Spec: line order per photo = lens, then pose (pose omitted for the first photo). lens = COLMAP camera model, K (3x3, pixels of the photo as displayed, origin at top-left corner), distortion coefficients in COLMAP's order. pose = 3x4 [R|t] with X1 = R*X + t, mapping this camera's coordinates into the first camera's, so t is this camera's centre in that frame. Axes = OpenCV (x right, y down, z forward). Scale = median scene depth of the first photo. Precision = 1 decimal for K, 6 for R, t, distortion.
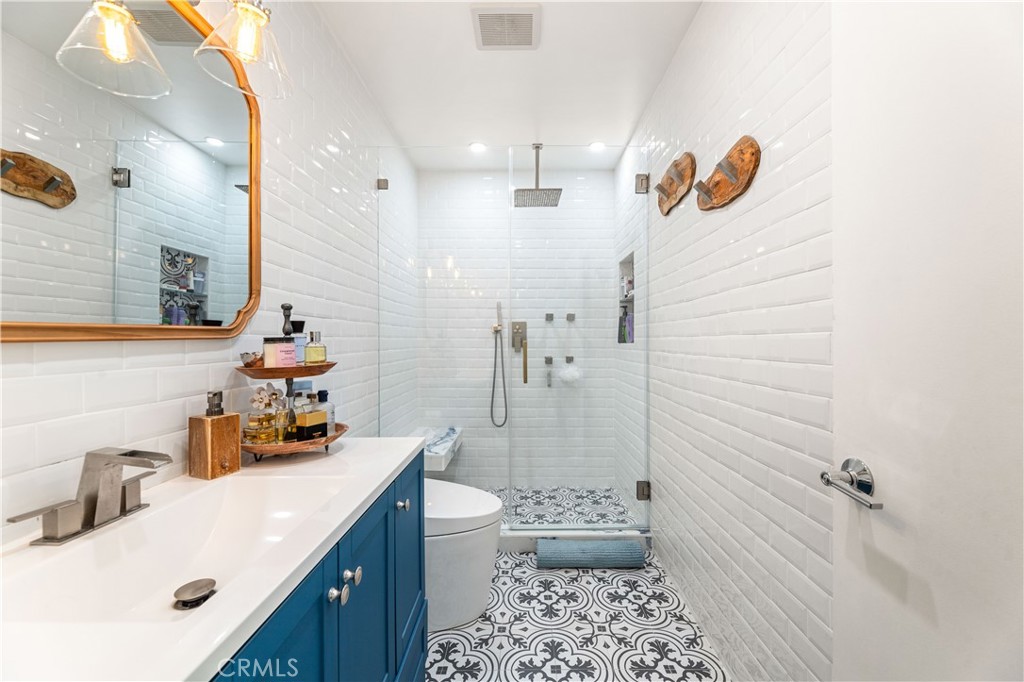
lens RADIAL K [[413.6, 0, 512.3], [0, 413.6, 344.2], [0, 0, 1]] dist [0.010681, -0.000818]
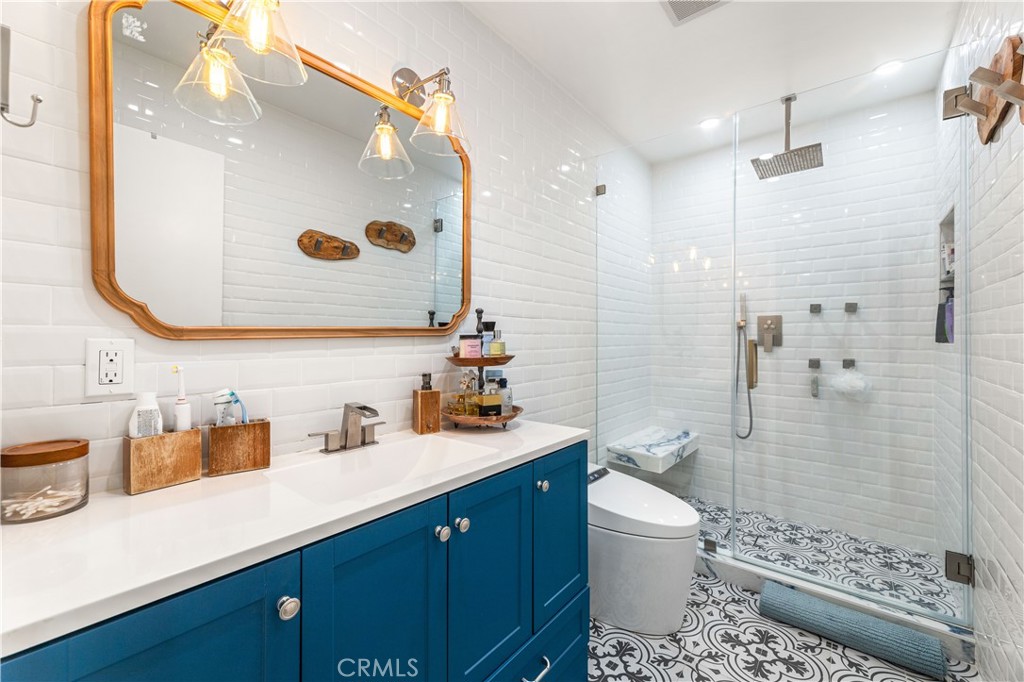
lens RADIAL K [[413.6, 0, 515.0], [0, 413.6, 337.6], [0, 0, 1]] dist [0.010681, -0.000818]
pose [[0.781165, 0.004231, -0.624311, 0.197626], [-0.009159, 0.999947, -0.004684, -0.001641], [0.624258, 0.009377, 0.781162, 0.043117]]
